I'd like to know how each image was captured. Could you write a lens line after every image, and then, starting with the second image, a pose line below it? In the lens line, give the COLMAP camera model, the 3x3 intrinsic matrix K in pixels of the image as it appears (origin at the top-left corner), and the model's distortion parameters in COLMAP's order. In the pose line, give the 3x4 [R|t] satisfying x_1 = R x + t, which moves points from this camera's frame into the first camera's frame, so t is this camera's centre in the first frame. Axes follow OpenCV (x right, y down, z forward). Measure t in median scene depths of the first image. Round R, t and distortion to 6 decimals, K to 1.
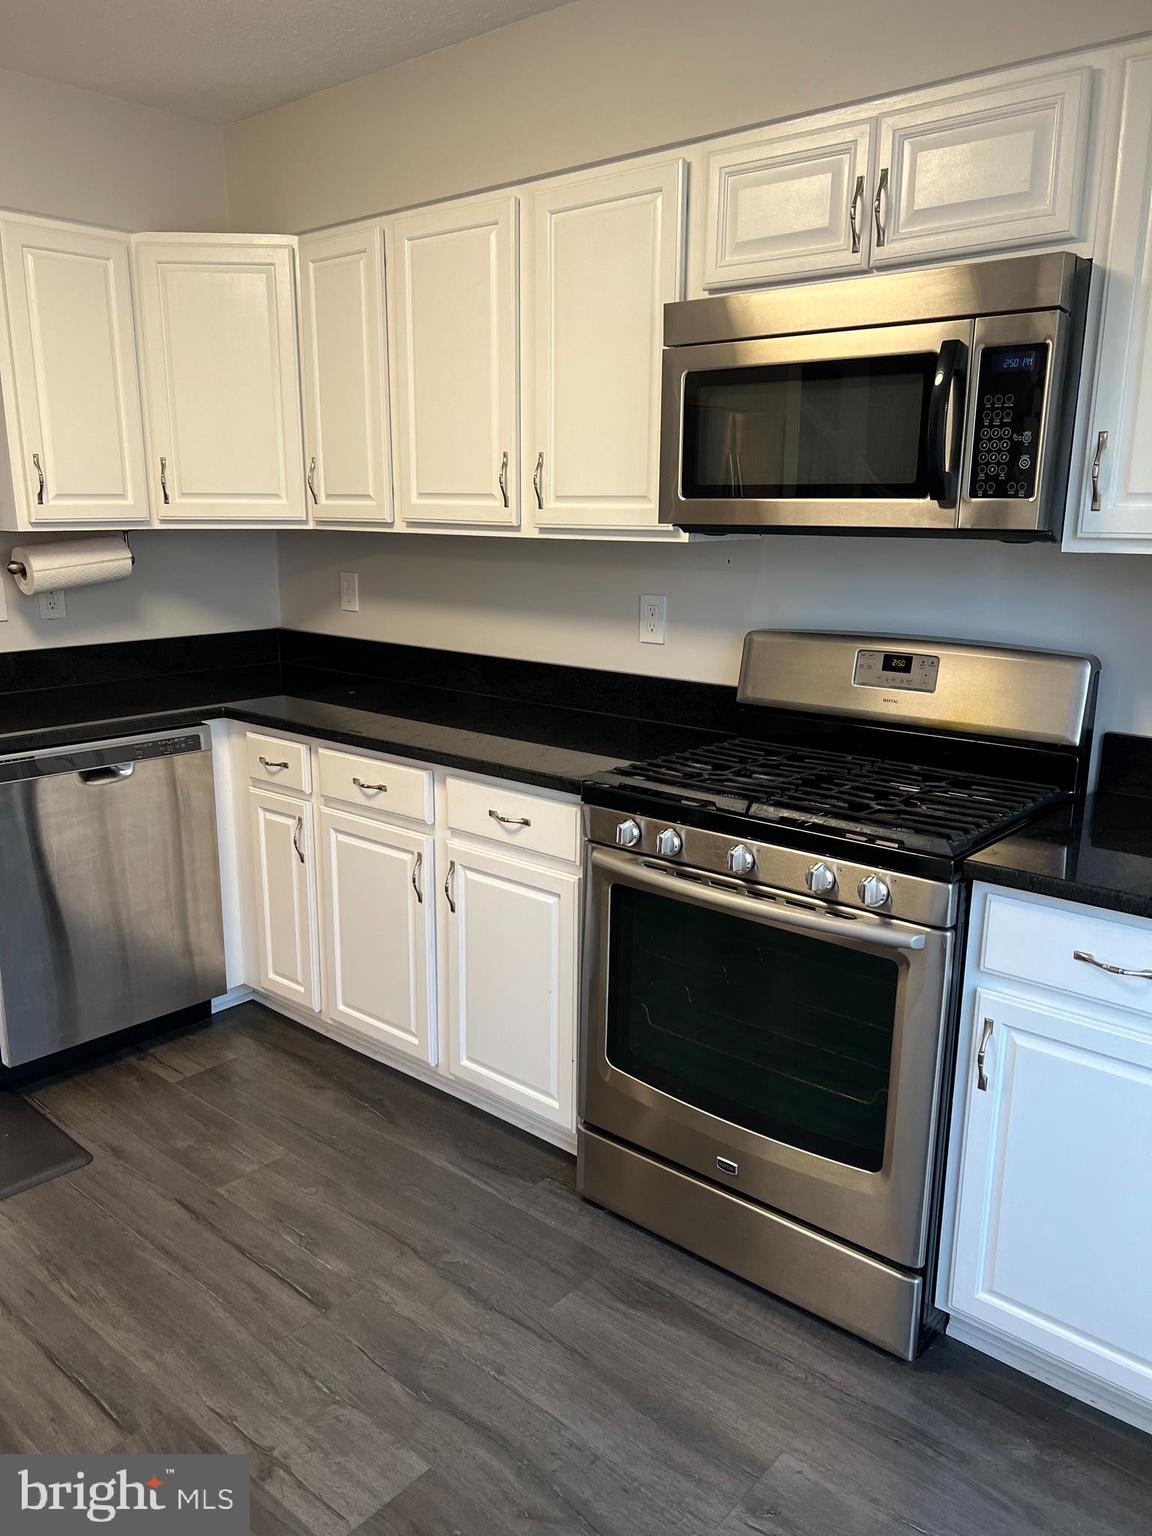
lens RADIAL K [[1149.4, 0, 578.9], [0, 1149.4, 772.1], [0, 0, 1]] dist [0.051944, -0.070002]
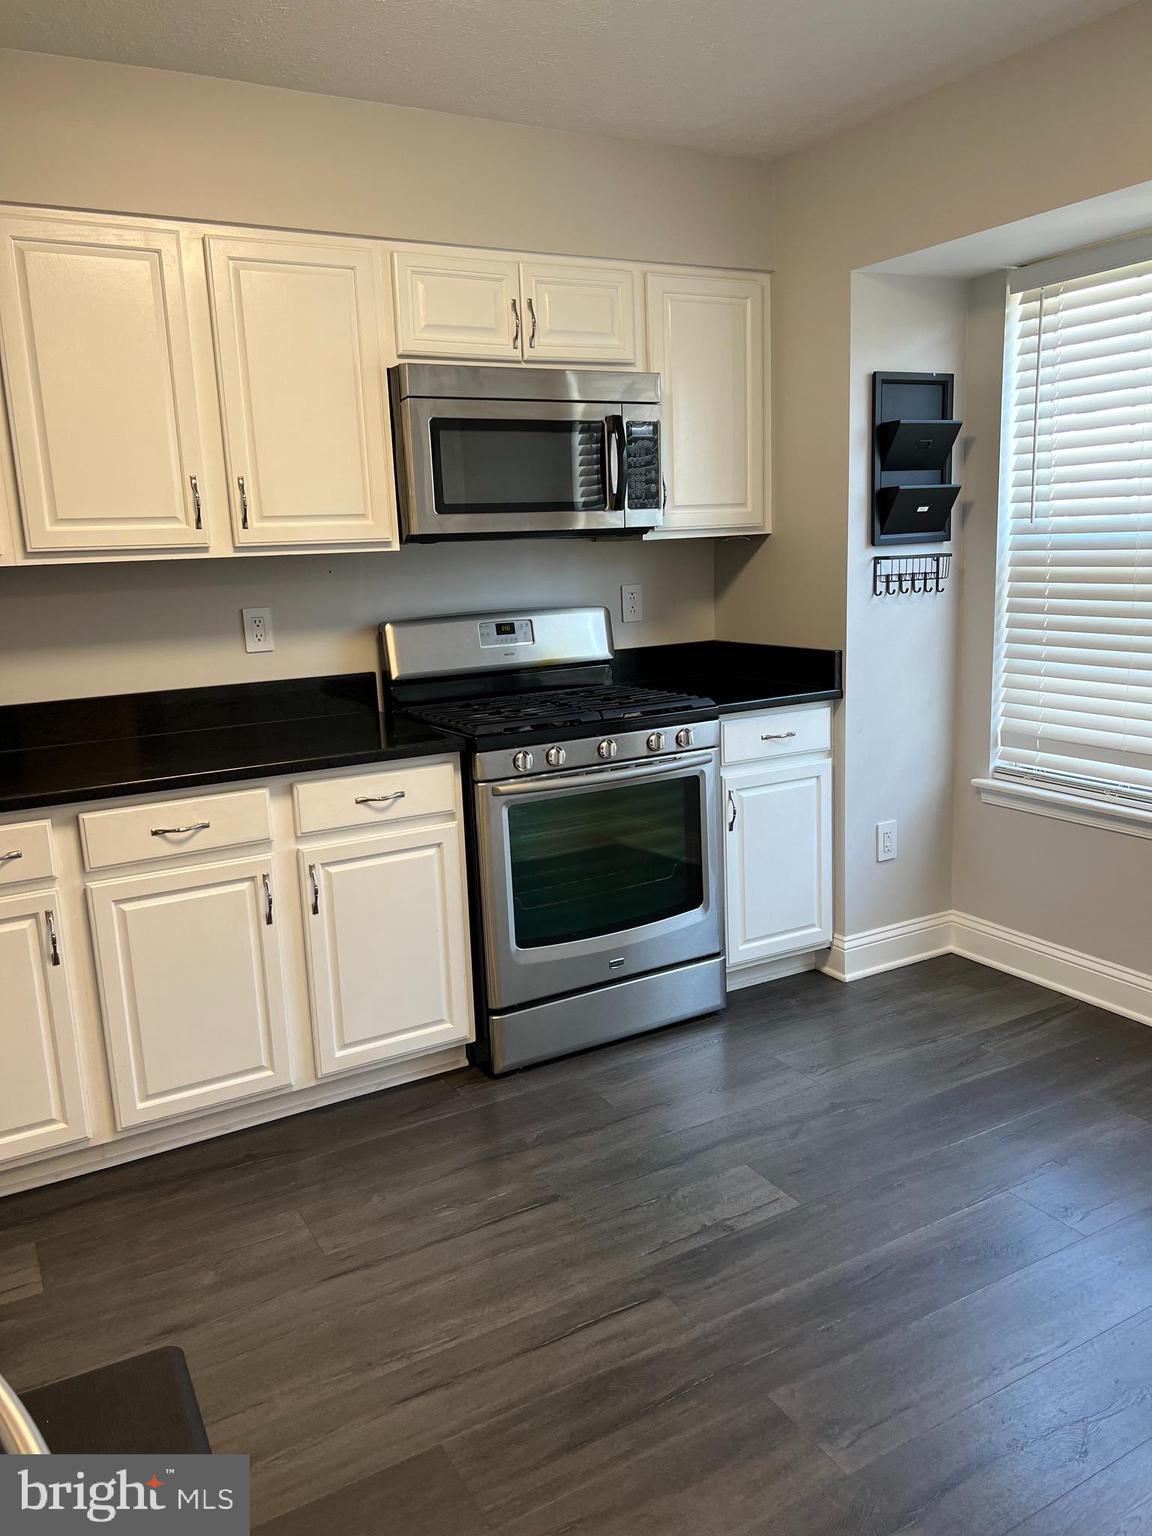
lens RADIAL K [[1149.4, 0, 583.7], [0, 1149.4, 771.1], [0, 0, 1]] dist [0.051944, -0.070002]
pose [[0.326638, -0.205639, 0.922508, -1.000333], [0.250320, 0.960012, 0.125367, -0.074113], [-0.911399, 0.189973, 0.365051, 0.392779]]
